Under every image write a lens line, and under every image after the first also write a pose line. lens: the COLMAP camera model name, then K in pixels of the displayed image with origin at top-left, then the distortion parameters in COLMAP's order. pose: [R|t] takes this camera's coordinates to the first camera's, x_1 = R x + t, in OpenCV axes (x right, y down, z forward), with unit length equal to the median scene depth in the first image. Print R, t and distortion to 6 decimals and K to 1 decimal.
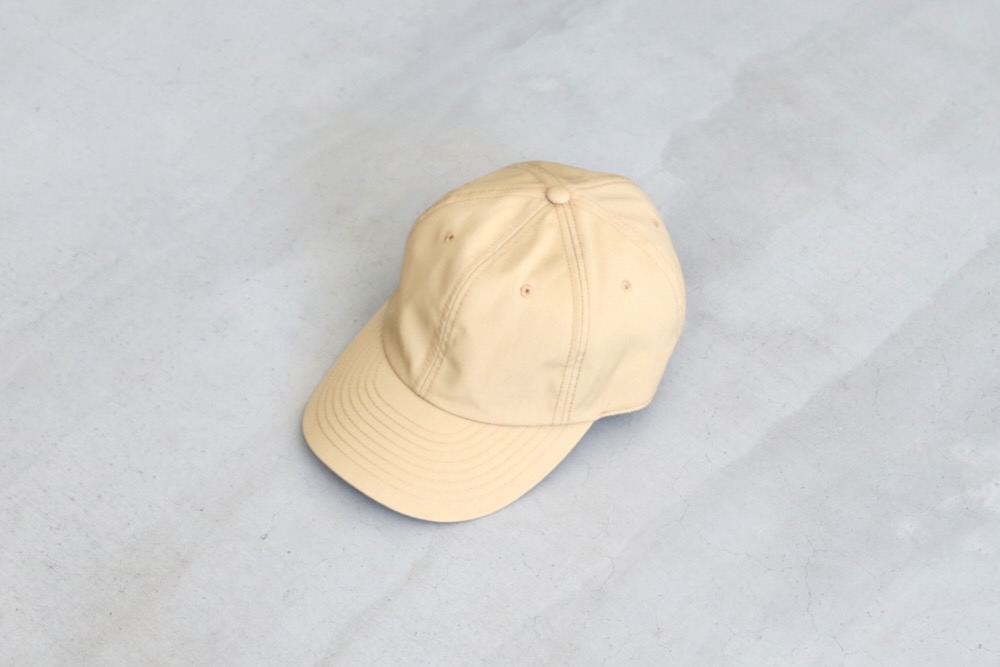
lens RADIAL K [[2071.3, 0, 447.0], [0, 2071.3, 333.3], [0, 0, 1]] dist [0.022569, -0.044686]
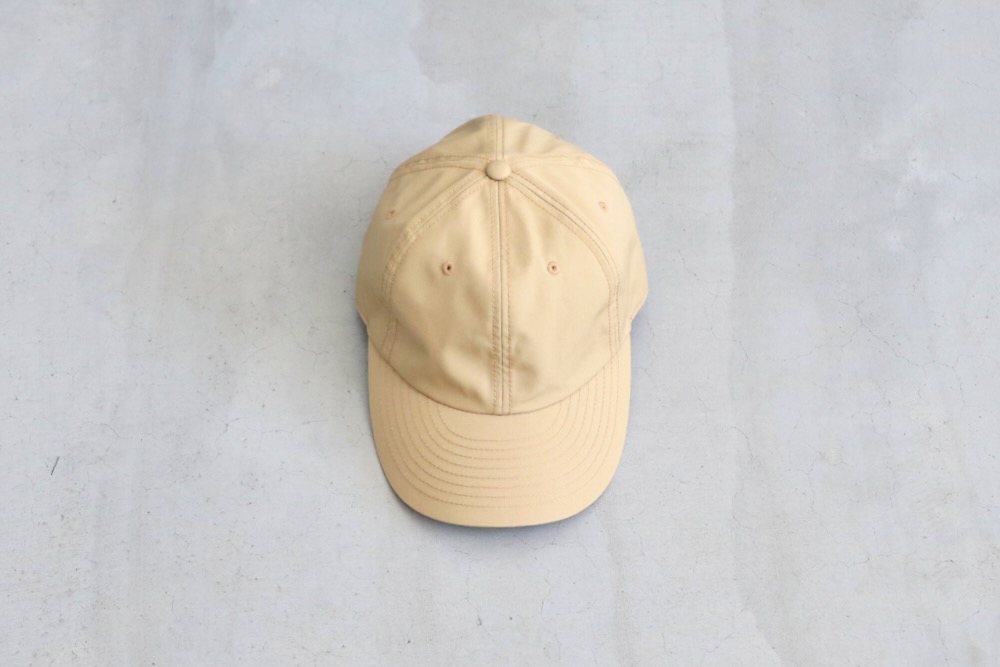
lens RADIAL K [[2071.3, 0, 447.0], [0, 2071.3, 333.3], [0, 0, 1]] dist [0.022569, -0.044686]
pose [[0.739683, -0.593332, 0.317530, -0.328803], [0.542598, 0.804940, 0.240123, -0.257176], [-0.398066, -0.005324, 0.917341, 0.093054]]
